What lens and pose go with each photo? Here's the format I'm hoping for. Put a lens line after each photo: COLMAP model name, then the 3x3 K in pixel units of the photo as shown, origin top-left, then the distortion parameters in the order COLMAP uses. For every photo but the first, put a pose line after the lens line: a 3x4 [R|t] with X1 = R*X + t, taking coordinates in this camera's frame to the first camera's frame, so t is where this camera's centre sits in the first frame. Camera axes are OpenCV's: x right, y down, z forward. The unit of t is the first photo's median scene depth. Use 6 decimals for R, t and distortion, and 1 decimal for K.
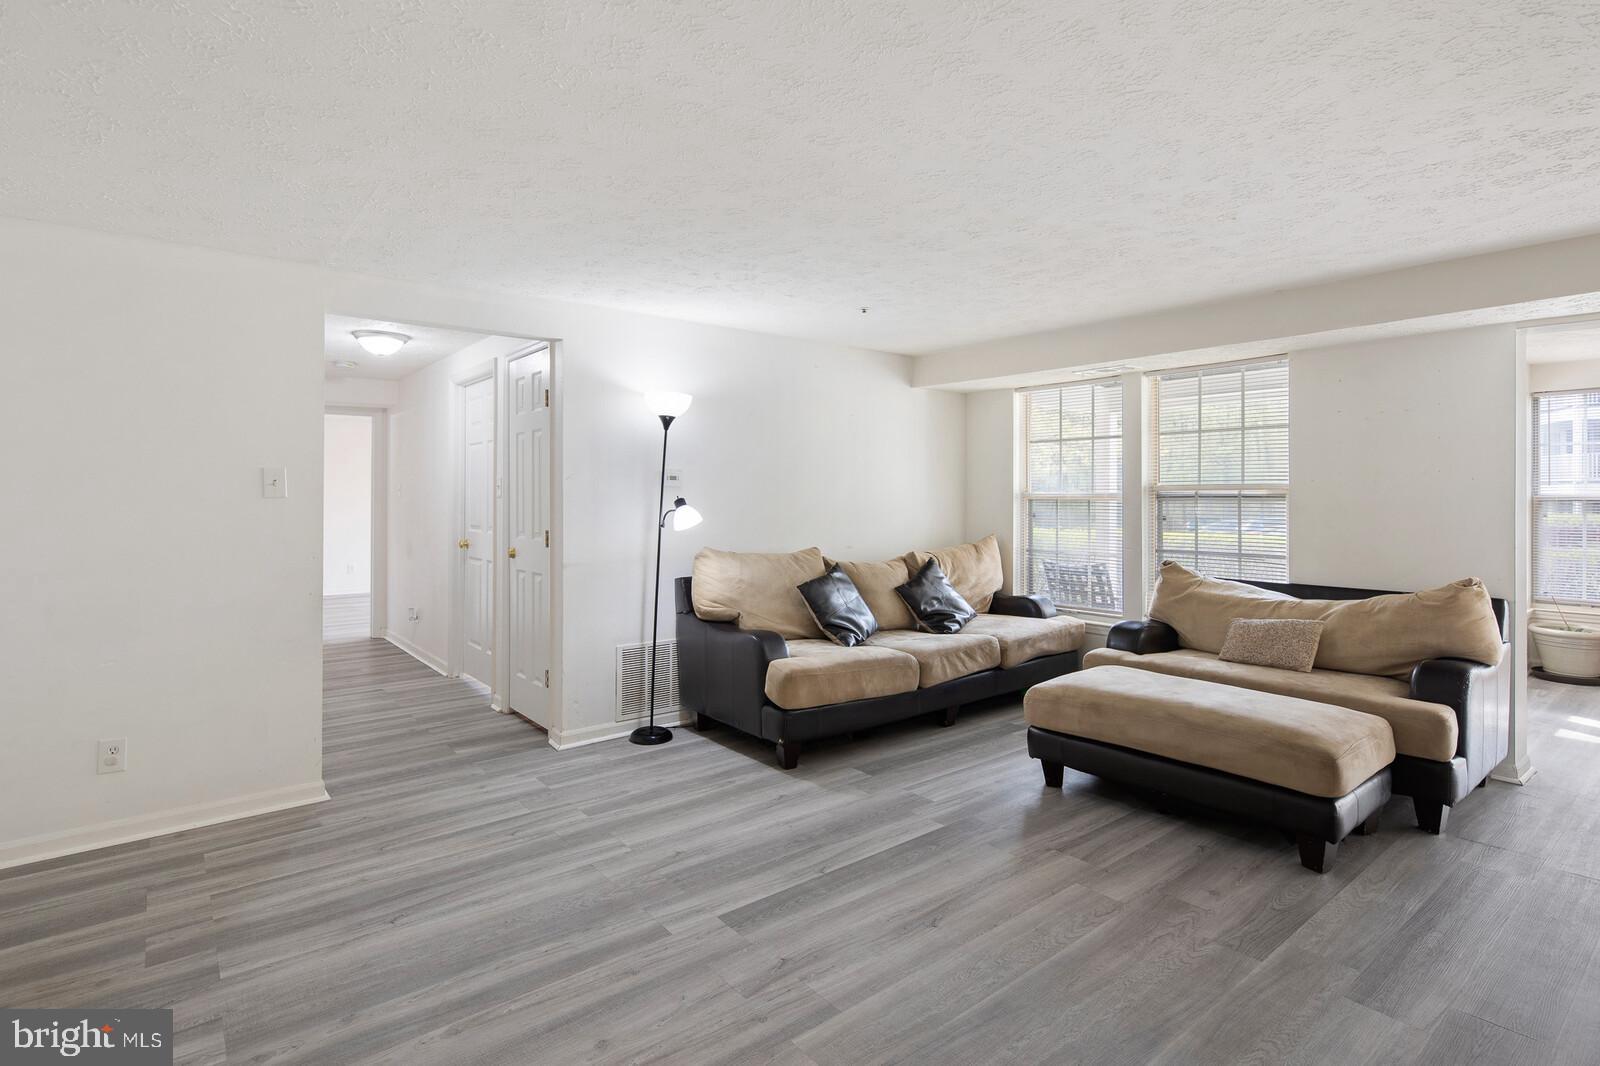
lens RADIAL K [[796.1, 0, 802.4], [0, 796.1, 498.0], [0, 0, 1]] dist [0.010615, -0.007510]
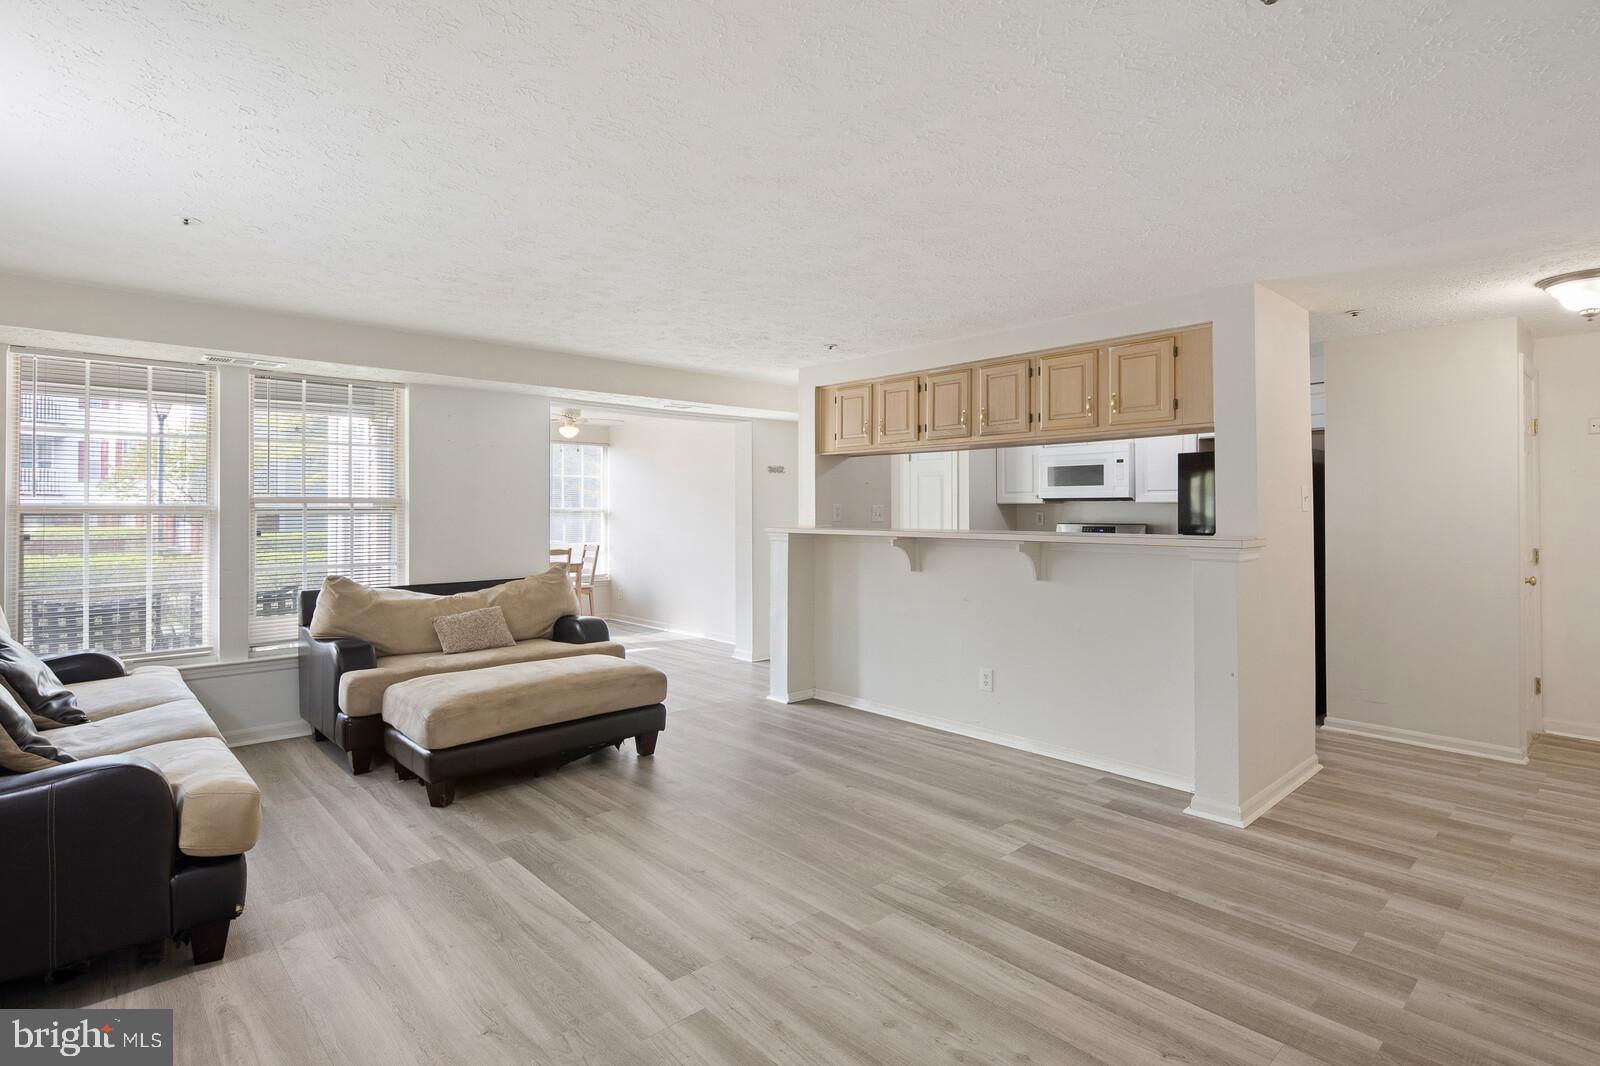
lens RADIAL K [[796.1, 0, 802.4], [0, 796.1, 498.0], [0, 0, 1]] dist [0.010615, -0.007510]
pose [[-0.067204, 0.012363, 0.997663, -0.850457], [0.002328, 0.999922, -0.012234, -0.002796], [-0.997737, 0.001501, -0.067228, 0.767470]]
